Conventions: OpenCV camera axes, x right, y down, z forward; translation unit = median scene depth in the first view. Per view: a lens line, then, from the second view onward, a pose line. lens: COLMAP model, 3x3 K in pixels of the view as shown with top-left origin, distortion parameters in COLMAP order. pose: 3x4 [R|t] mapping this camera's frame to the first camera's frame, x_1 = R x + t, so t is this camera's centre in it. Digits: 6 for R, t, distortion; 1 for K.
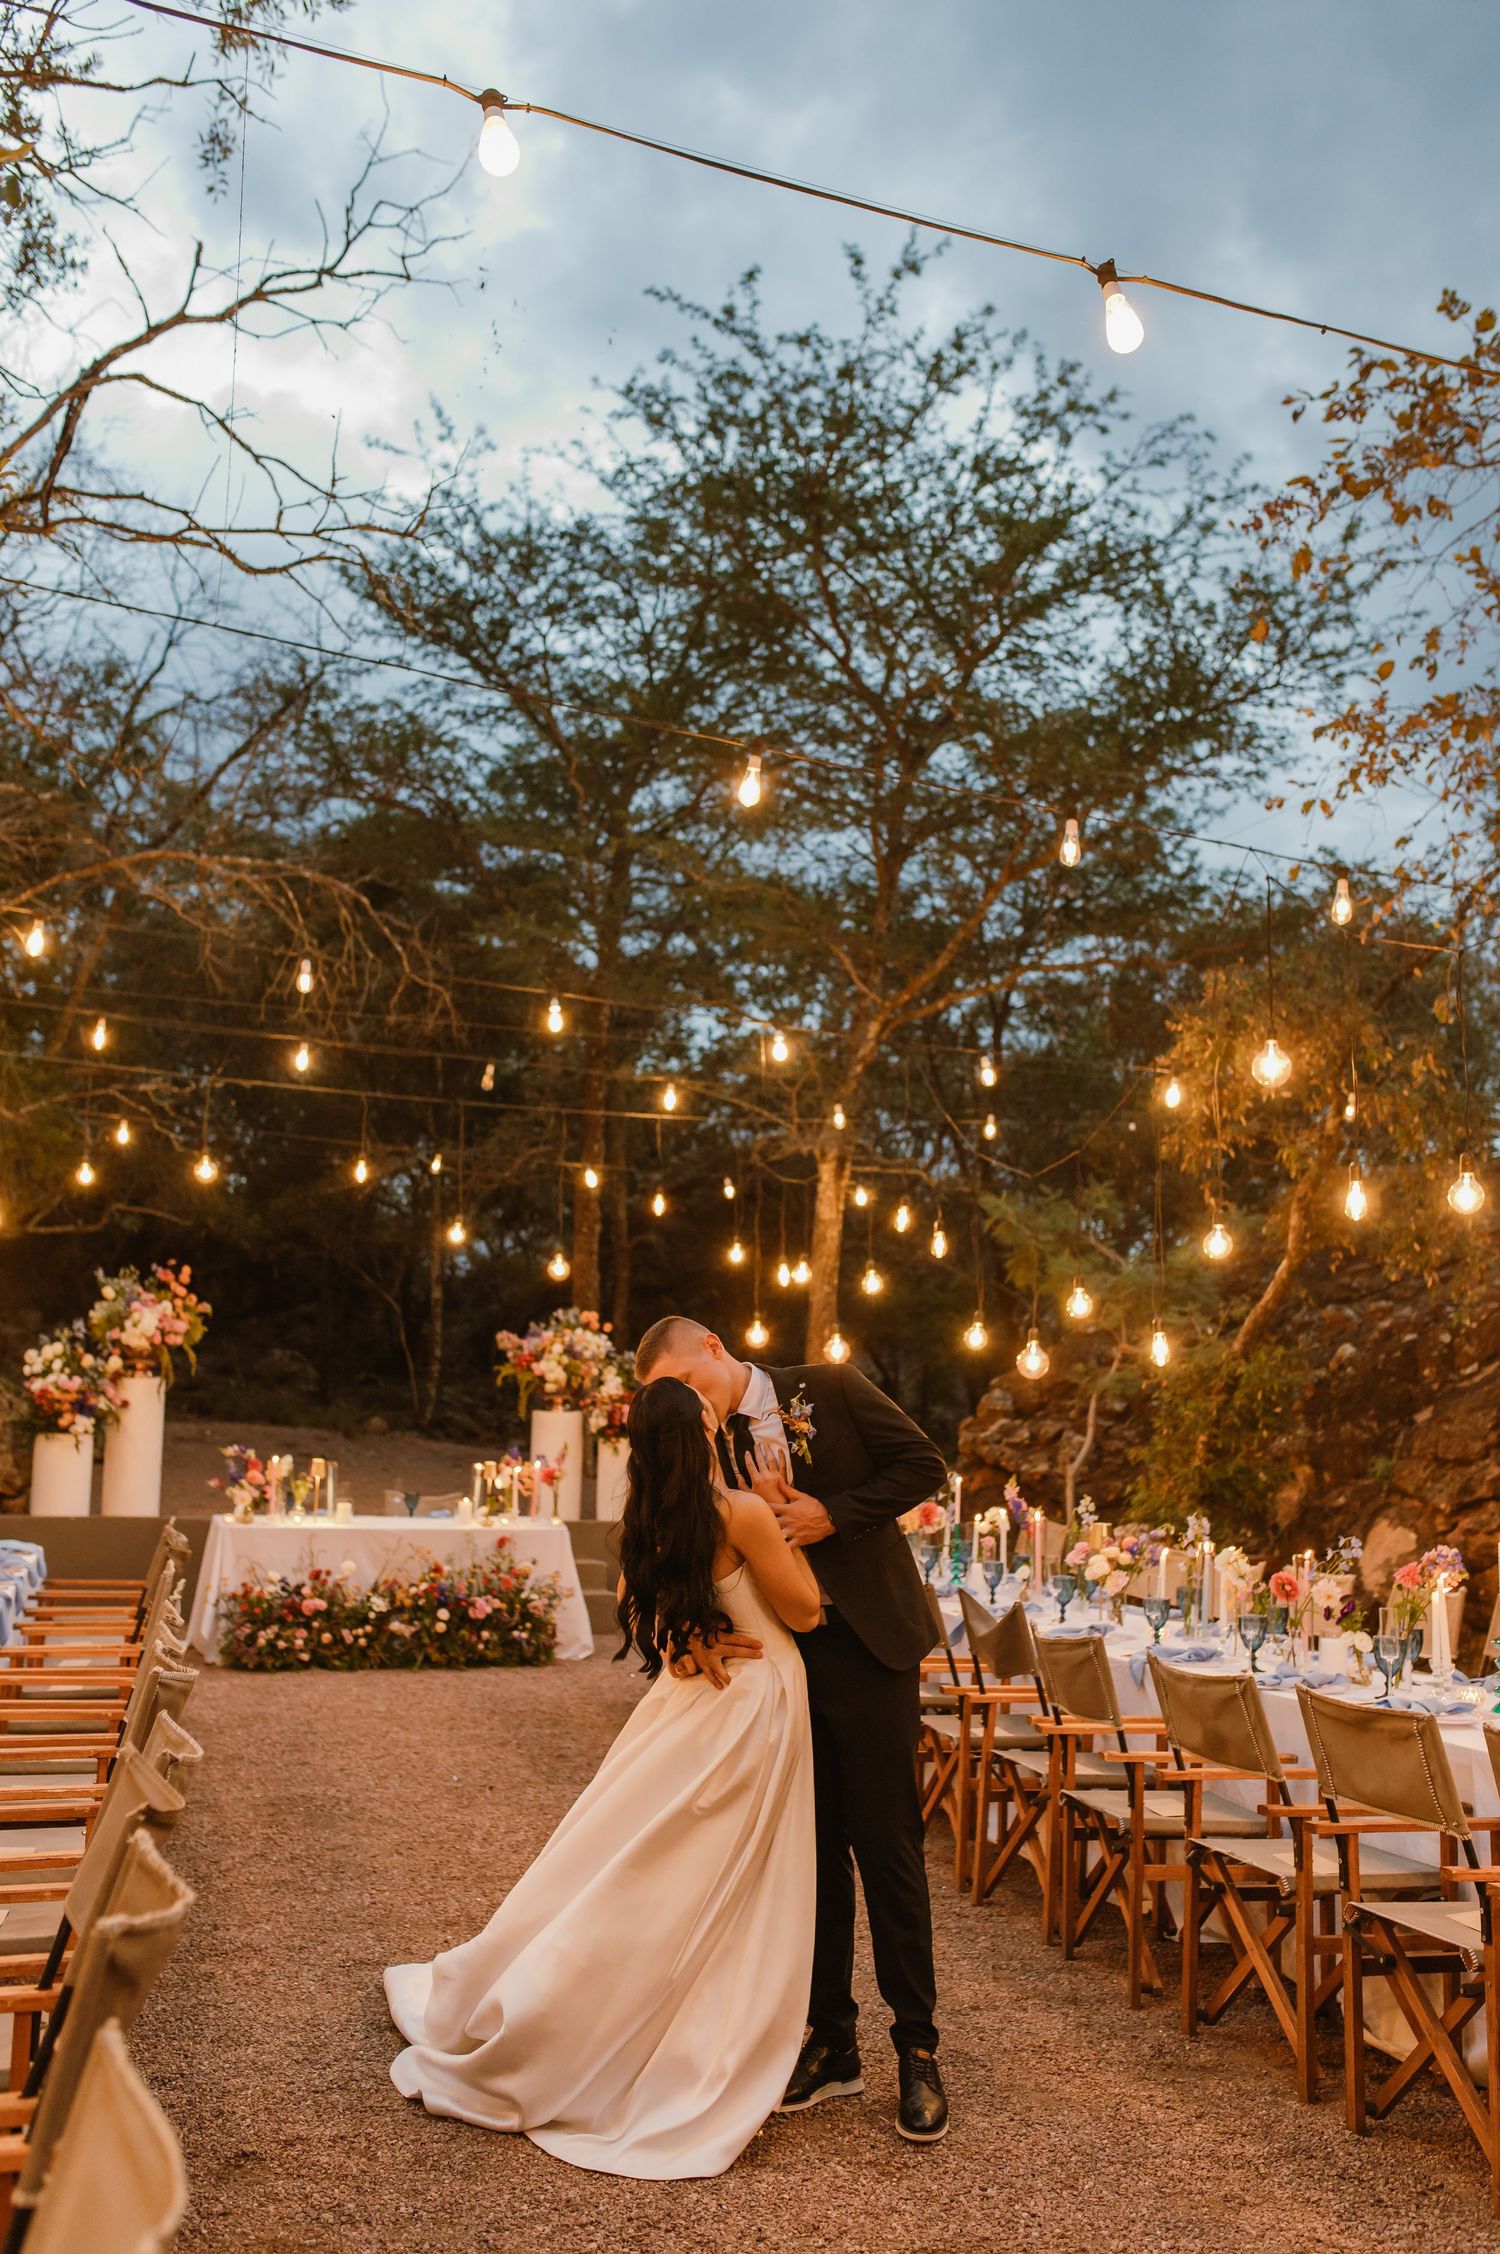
lens RADIAL K [[2127.6, 0, 780.4], [0, 2127.6, 1142.2], [0, 0, 1]] dist [0.017426, 0.000000]
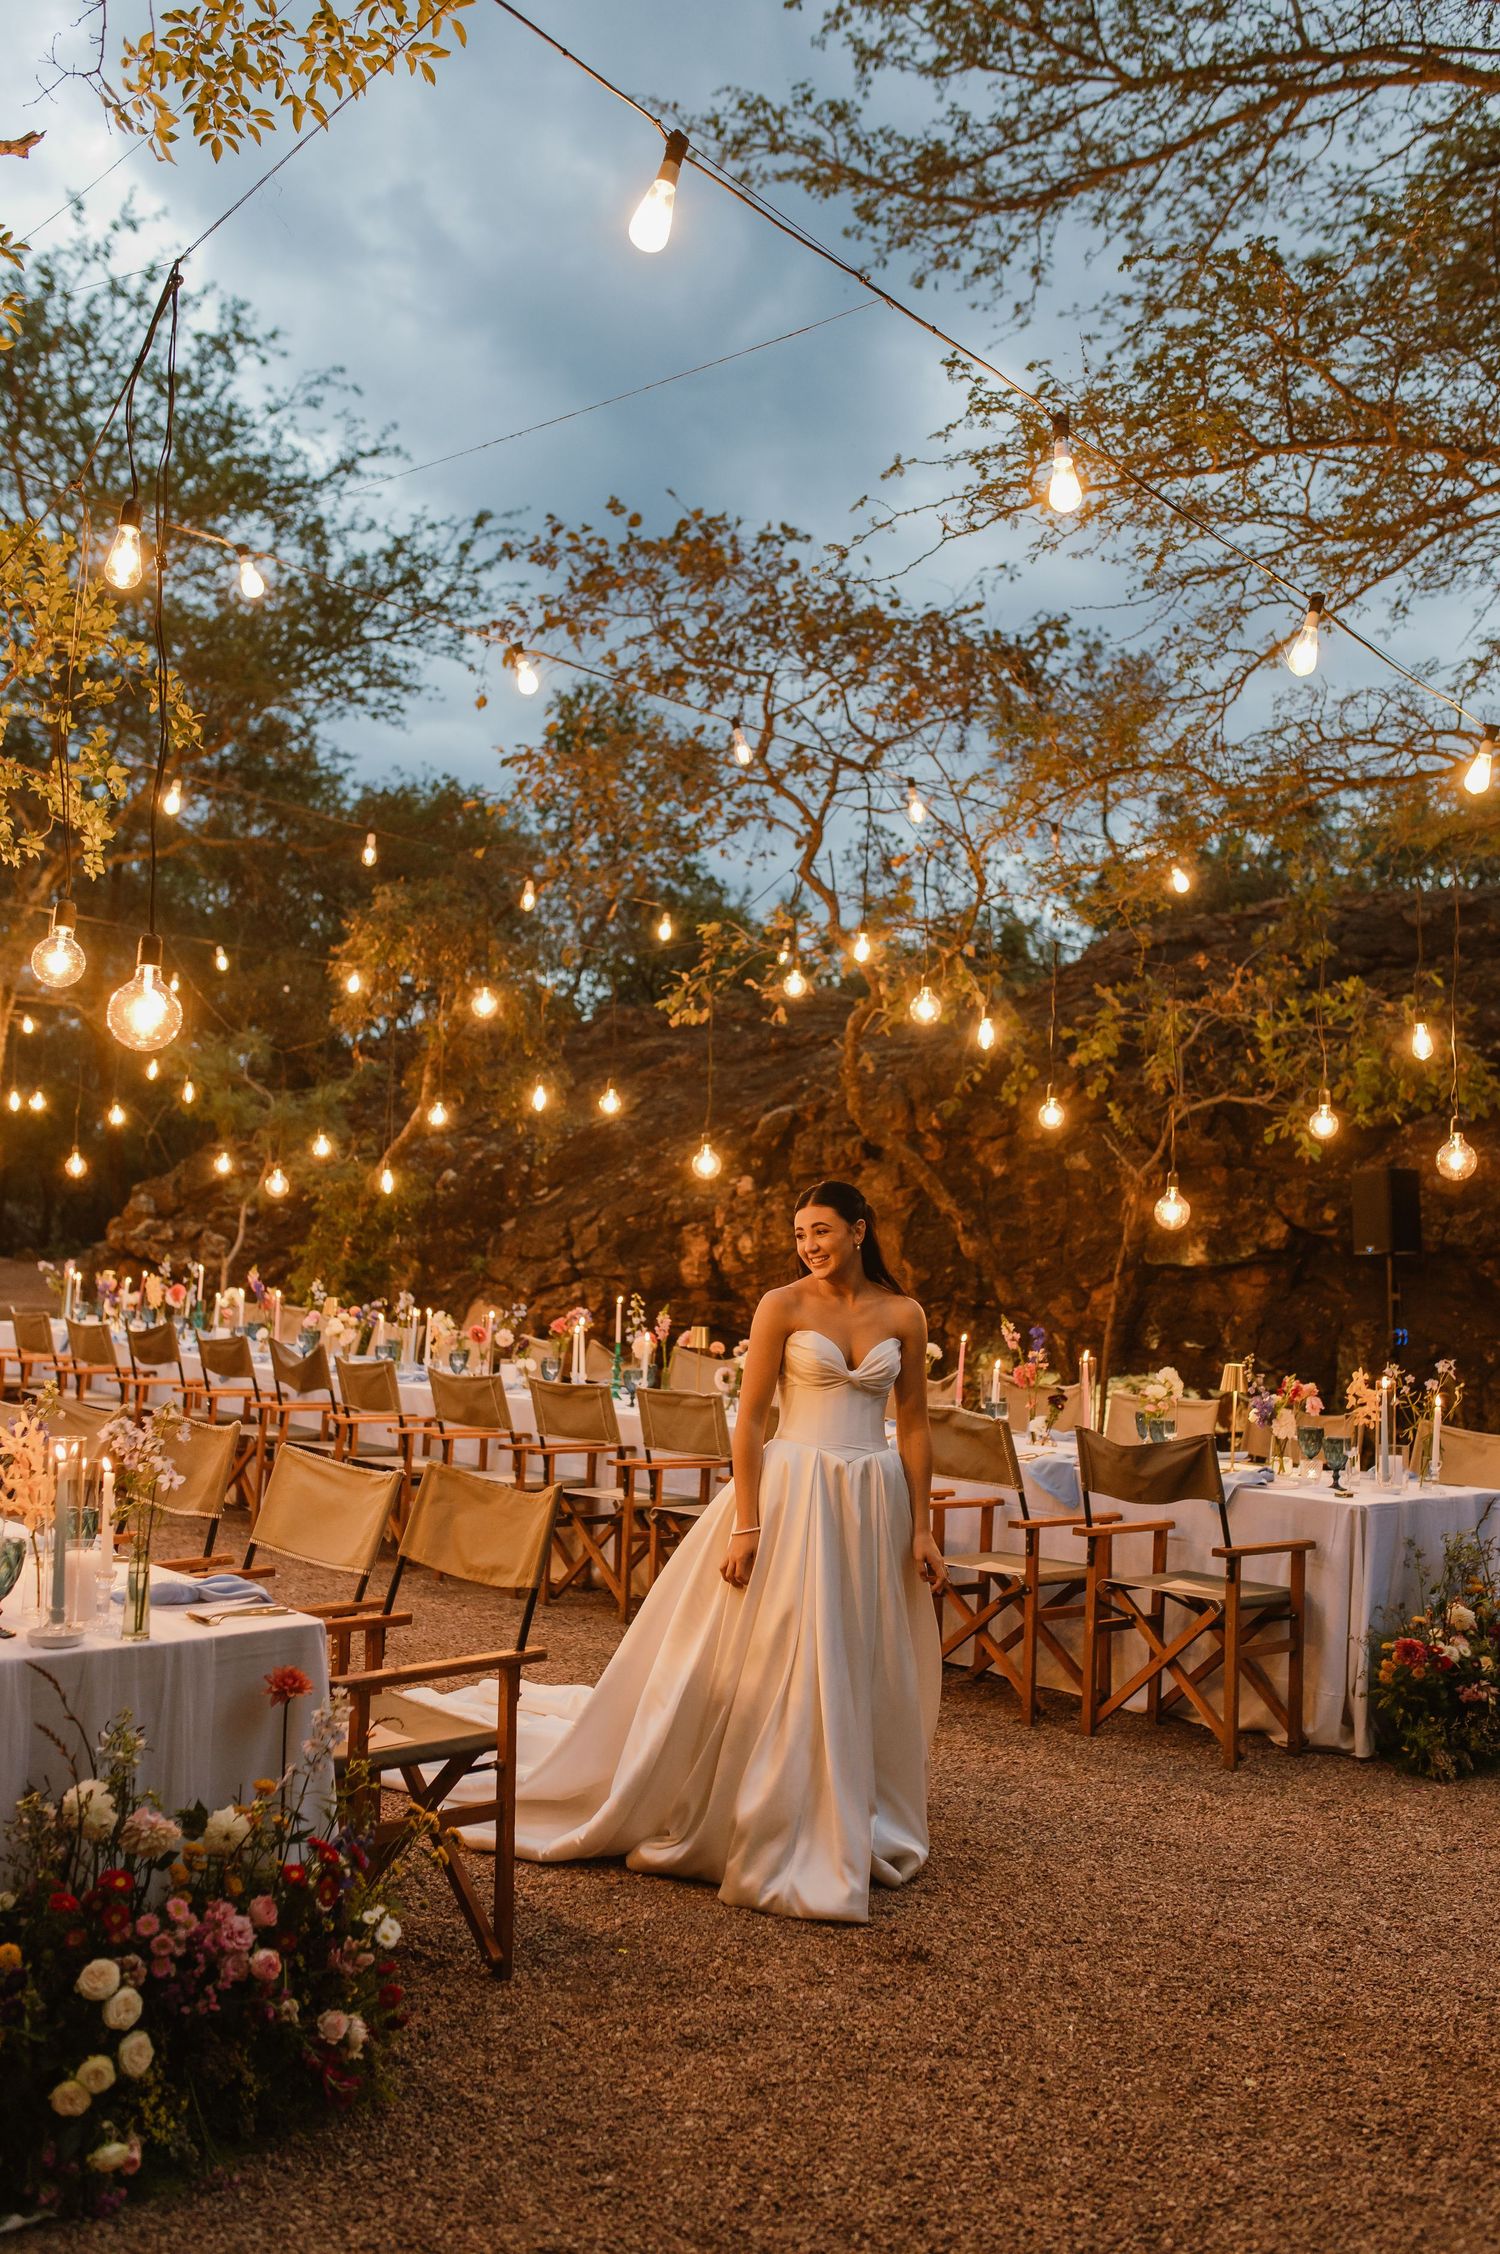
lens RADIAL K [[2127.6, 0, 753.9], [0, 2127.6, 1145.7], [0, 0, 1]] dist [0.017426, 0.000000]
pose [[0.897892, 0.033662, 0.438927, -0.133677], [-0.075684, 0.994030, 0.078588, -0.035059], [-0.433661, -0.103784, 0.895079, -0.240100]]
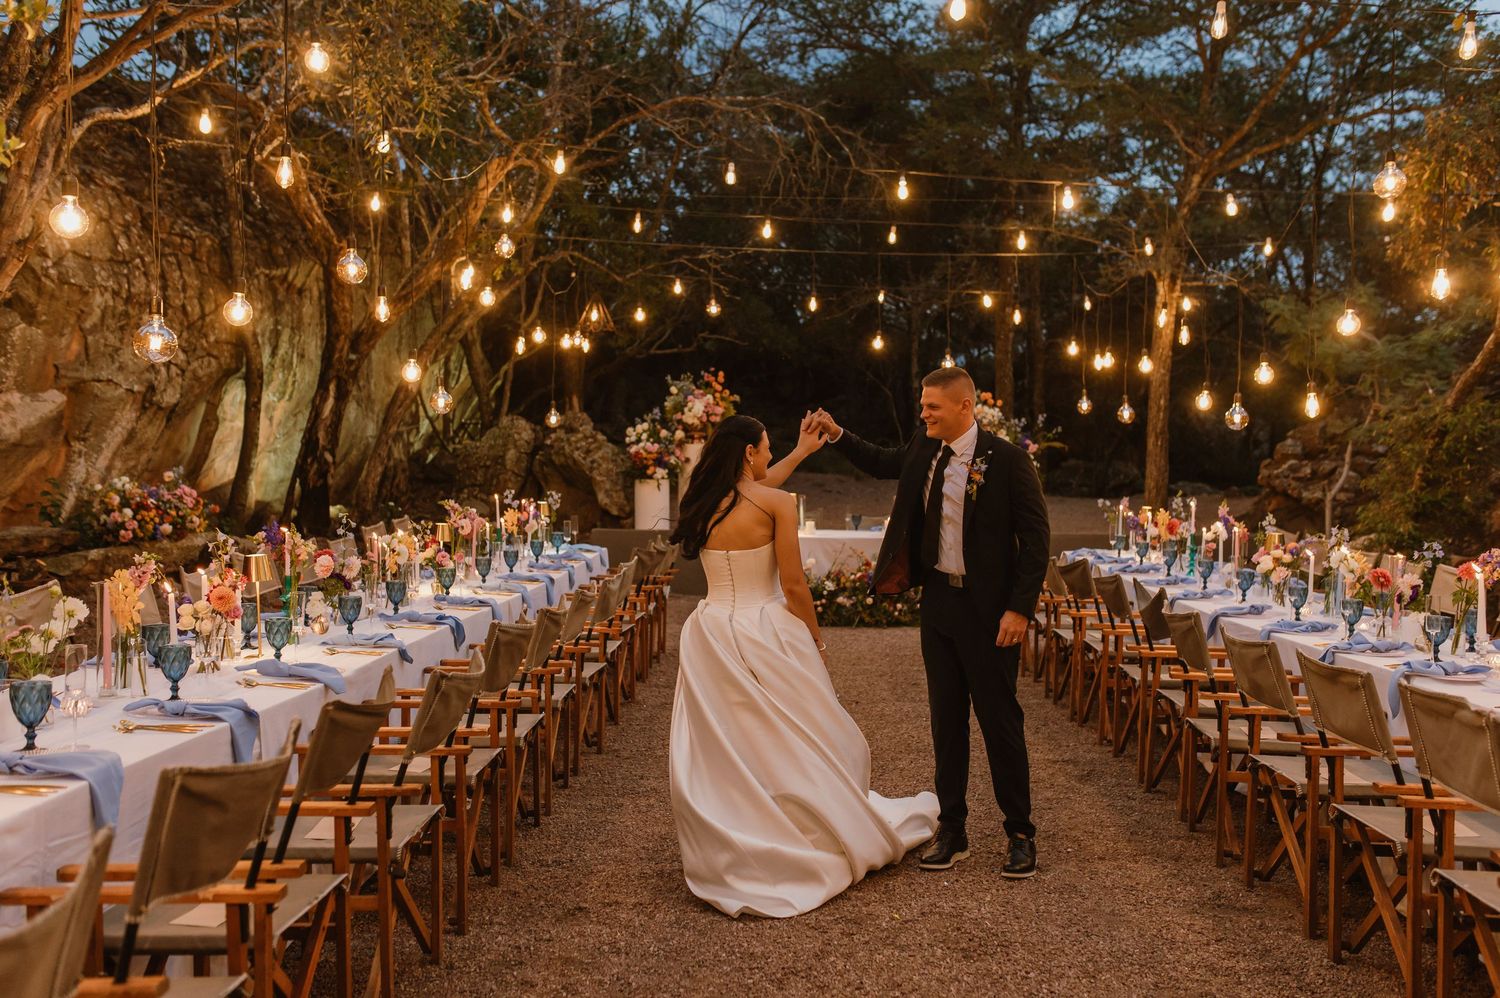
lens RADIAL K [[1415.9, 0, 743.1], [0, 1415.9, 520.6], [0, 0, 1]] dist [0.017426, 0.000000]
pose [[0.949017, -0.004234, -0.315198, 0.064925], [0.056413, 0.986048, 0.156607, 0.004525], [0.310137, -0.166404, 0.936015, 0.020400]]
